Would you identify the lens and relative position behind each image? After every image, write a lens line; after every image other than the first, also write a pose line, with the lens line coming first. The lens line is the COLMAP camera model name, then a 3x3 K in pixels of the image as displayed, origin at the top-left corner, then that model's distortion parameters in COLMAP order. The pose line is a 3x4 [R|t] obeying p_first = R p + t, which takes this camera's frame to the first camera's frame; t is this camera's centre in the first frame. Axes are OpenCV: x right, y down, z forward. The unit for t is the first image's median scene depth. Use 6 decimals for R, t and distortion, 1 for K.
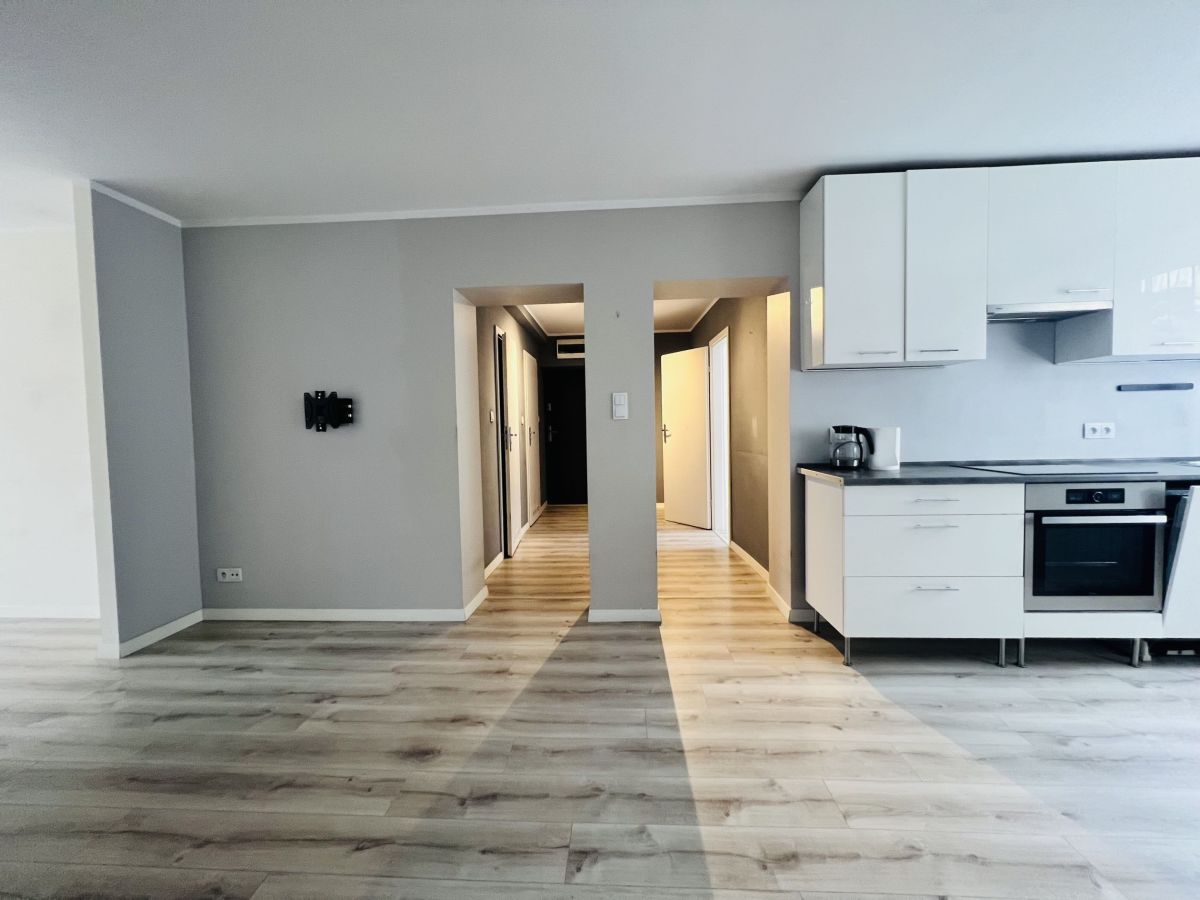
lens RADIAL K [[481.2, 0, 597.7], [0, 481.2, 446.6], [0, 0, 1]] dist [-0.000977, -0.000295]
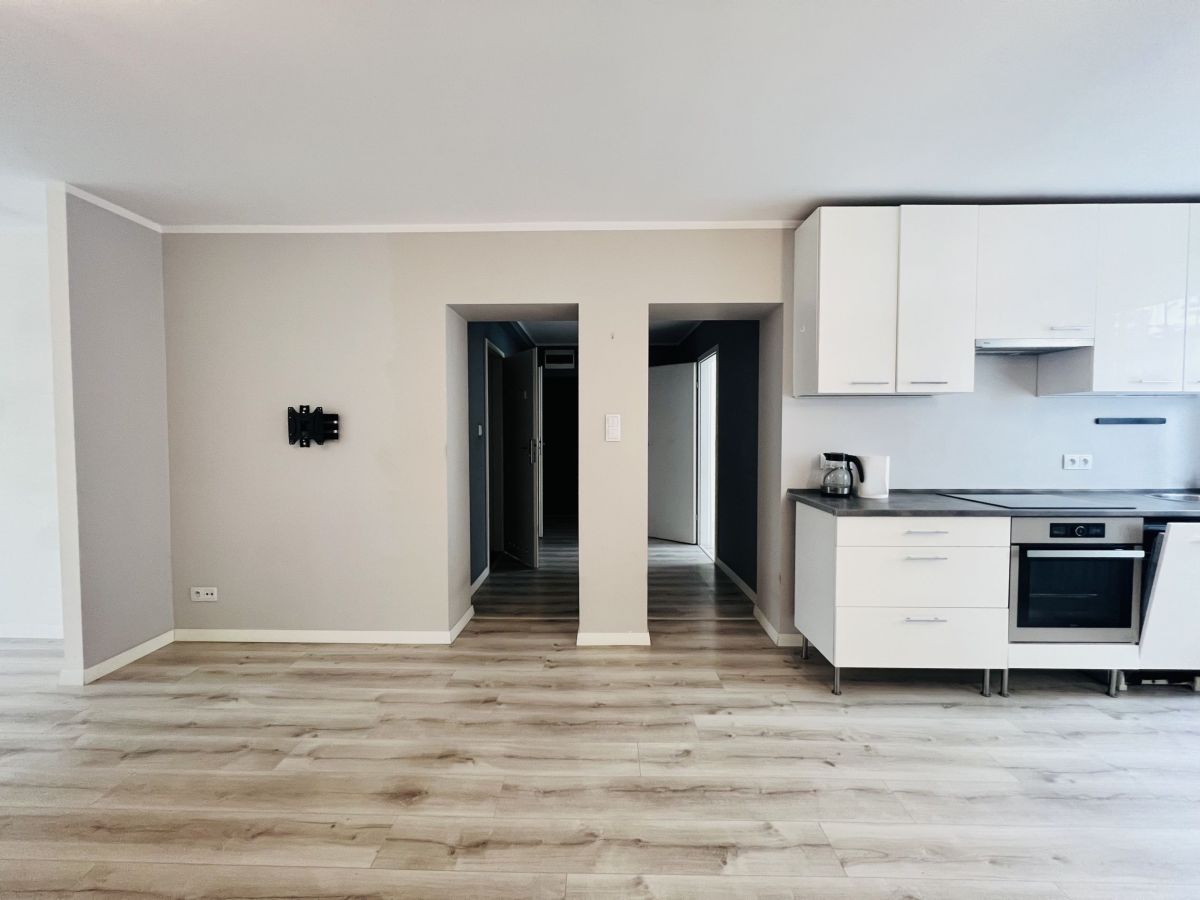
lens RADIAL K [[479.4, 0, 597.8], [0, 479.4, 446.8], [0, 0, 1]] dist [-0.001052, -0.000279]
pose [[0.999131, 0.018902, 0.037157, -0.027314], [-0.018629, 0.999797, -0.007691, -0.046983], [-0.037295, 0.006992, 0.999280, 0.016036]]
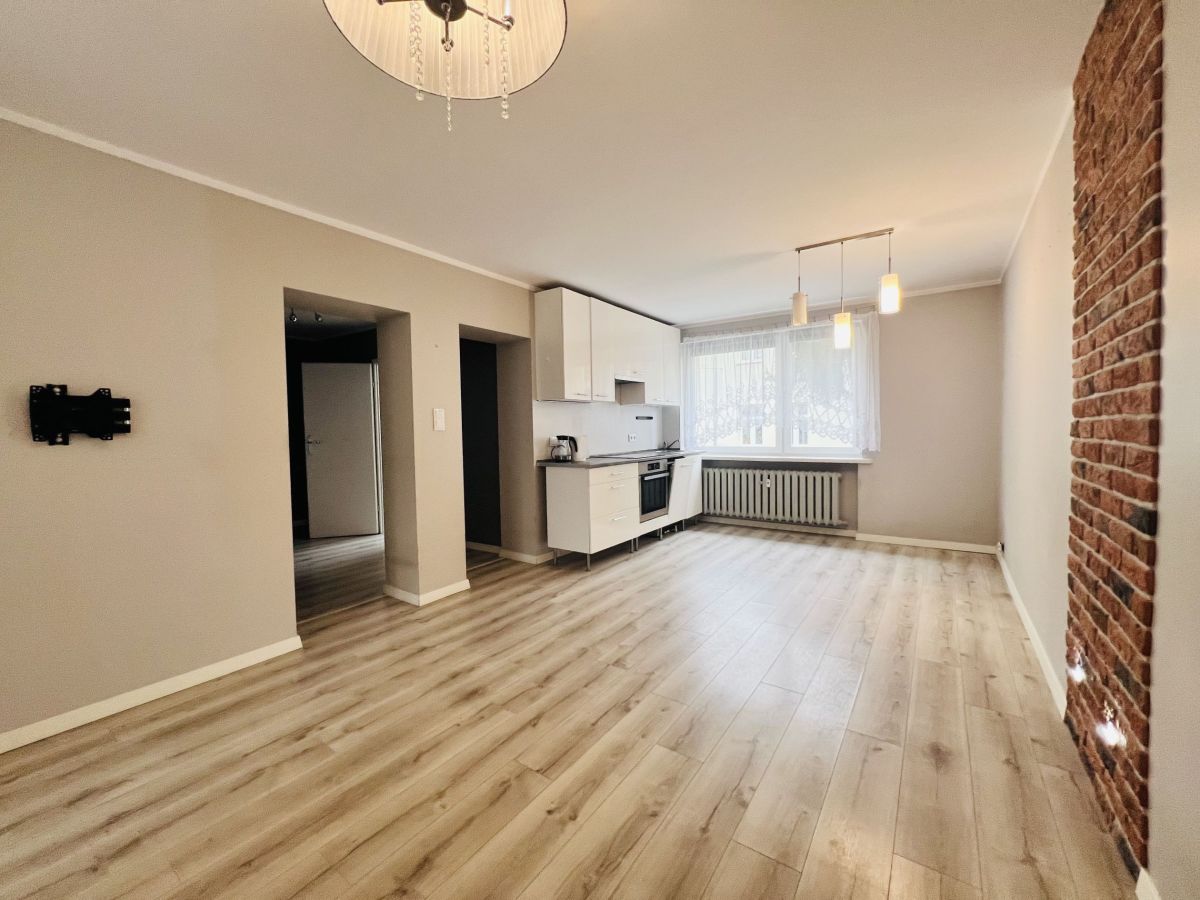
lens RADIAL K [[479.4, 0, 598.8], [0, 479.4, 443.6], [0, 0, 1]] dist [-0.001052, -0.000279]
pose [[0.531857, -0.015209, 0.846697, -0.978785], [0.040310, 0.999160, -0.007374, 0.002097], [-0.845874, 0.038052, 0.532024, 0.017511]]
